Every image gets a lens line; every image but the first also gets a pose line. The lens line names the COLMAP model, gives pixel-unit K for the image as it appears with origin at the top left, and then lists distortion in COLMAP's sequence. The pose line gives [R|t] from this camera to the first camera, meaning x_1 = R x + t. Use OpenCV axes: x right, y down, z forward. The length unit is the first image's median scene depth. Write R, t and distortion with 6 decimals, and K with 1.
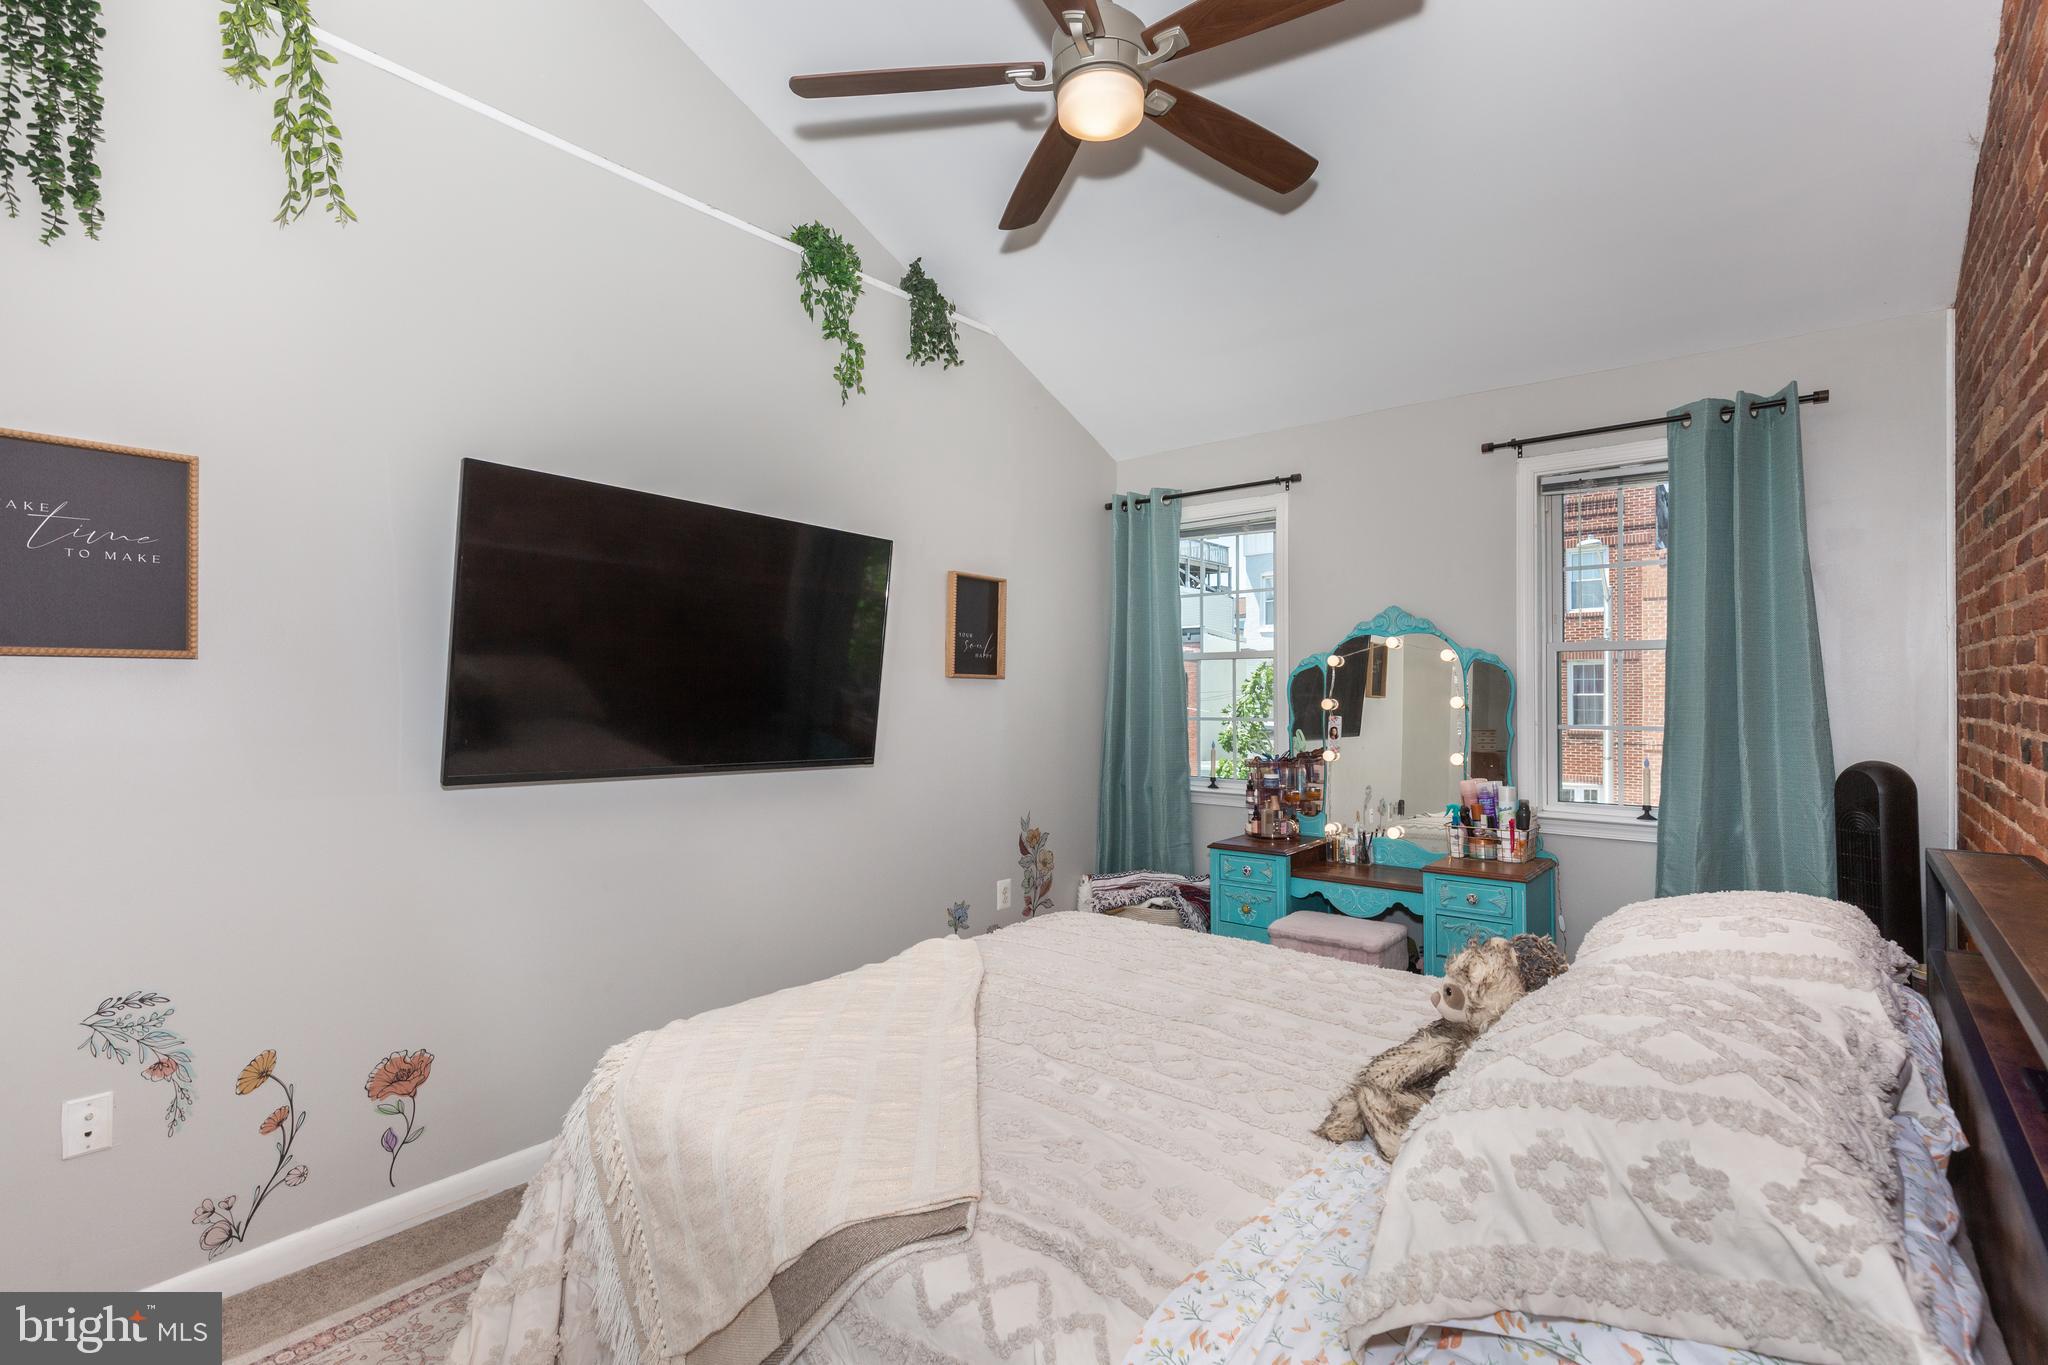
lens RADIAL K [[947.0, 0, 1010.9], [0, 947.0, 691.5], [0, 0, 1]] dist [0.006183, -0.000260]
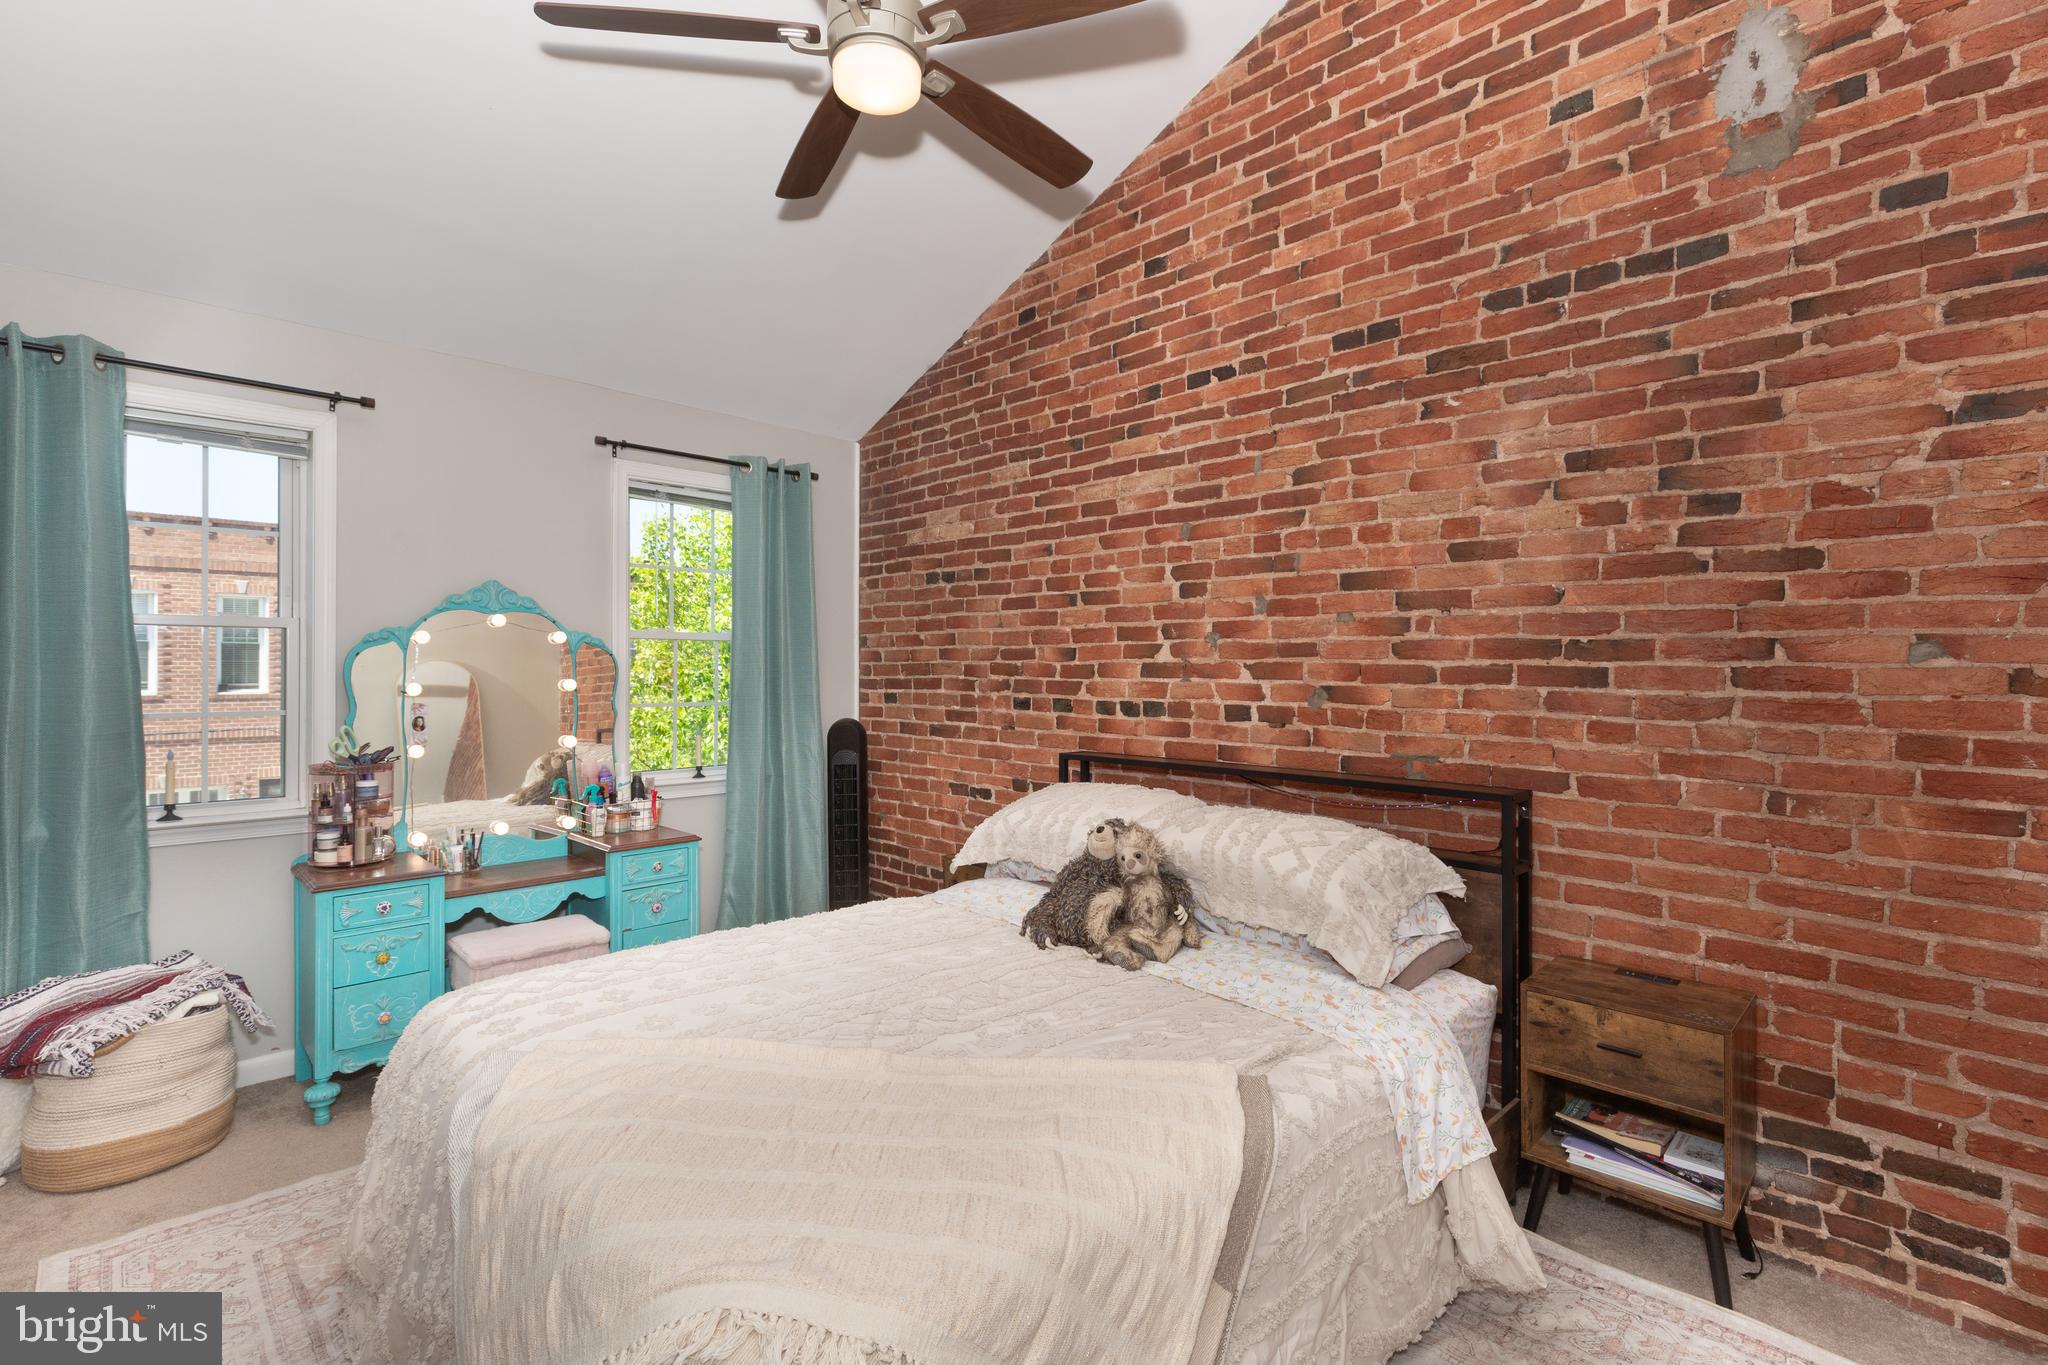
lens RADIAL K [[959.7, 0, 1023.9], [0, 959.7, 677.1], [0, 0, 1]] dist [0.018215, -0.000050]
pose [[0.103688, -0.001495, 0.994609, -0.504516], [-0.000315, 0.999999, 0.001536, 0.001250], [-0.994610, -0.000472, 0.103687, 0.426140]]
